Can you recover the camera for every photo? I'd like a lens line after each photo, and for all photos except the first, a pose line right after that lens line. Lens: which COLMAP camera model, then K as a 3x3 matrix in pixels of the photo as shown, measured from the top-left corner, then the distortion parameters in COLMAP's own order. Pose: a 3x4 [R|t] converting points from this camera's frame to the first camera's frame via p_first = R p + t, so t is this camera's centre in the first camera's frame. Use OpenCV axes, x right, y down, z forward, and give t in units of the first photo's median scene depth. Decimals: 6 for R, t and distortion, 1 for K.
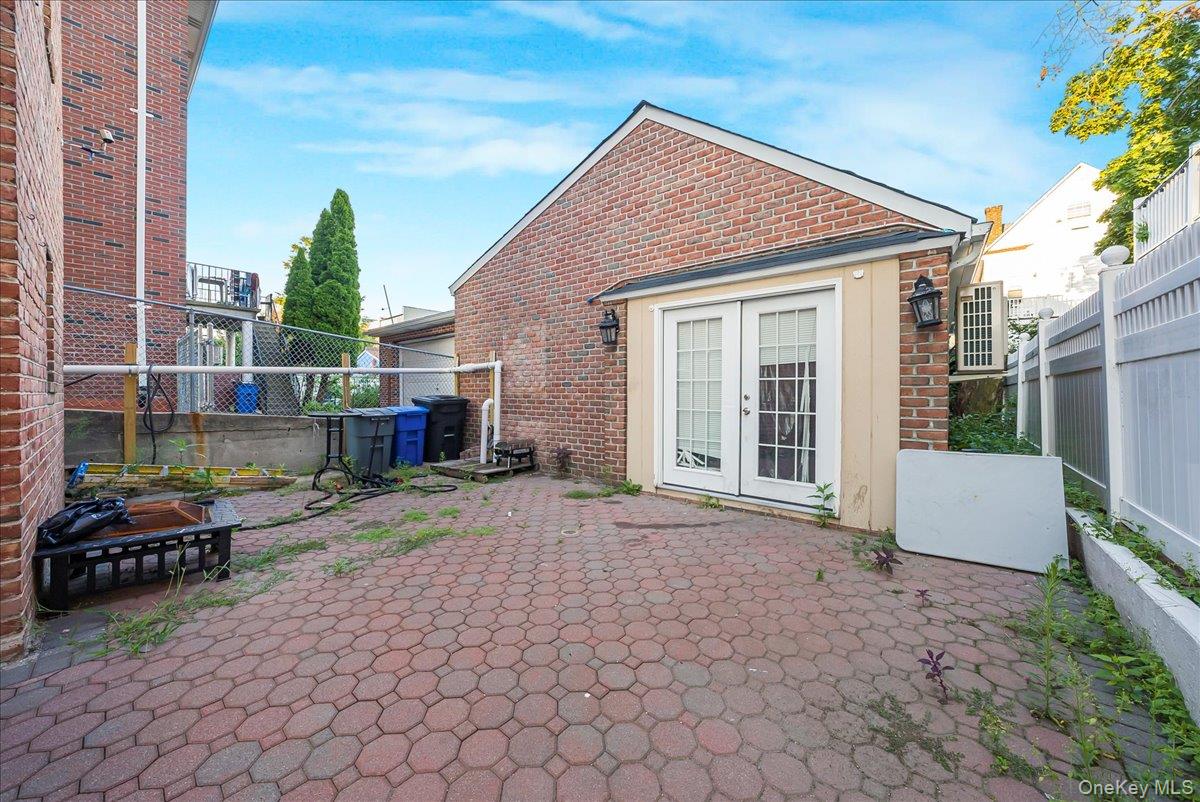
lens RADIAL K [[453.5, 0, 594.5], [0, 453.5, 387.9], [0, 0, 1]] dist [-0.015120, 0.000120]
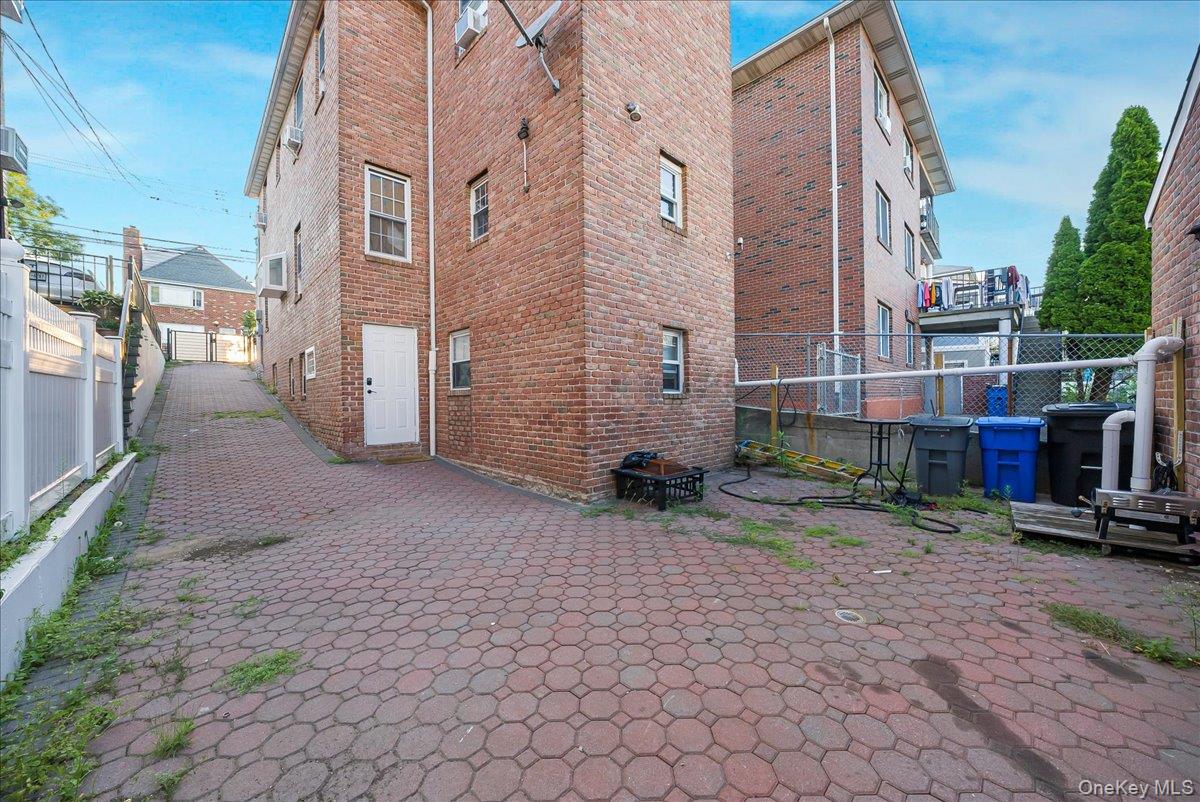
lens RADIAL K [[447.5, 0, 601.3], [0, 447.5, 394.3], [0, 0, 1]] dist [-0.031146, 0.007968]
pose [[-0.135868, -0.003089, -0.990722, 0.611806], [0.012822, 0.999906, -0.004876, -0.000546], [0.990644, -0.013366, -0.135816, 0.730196]]
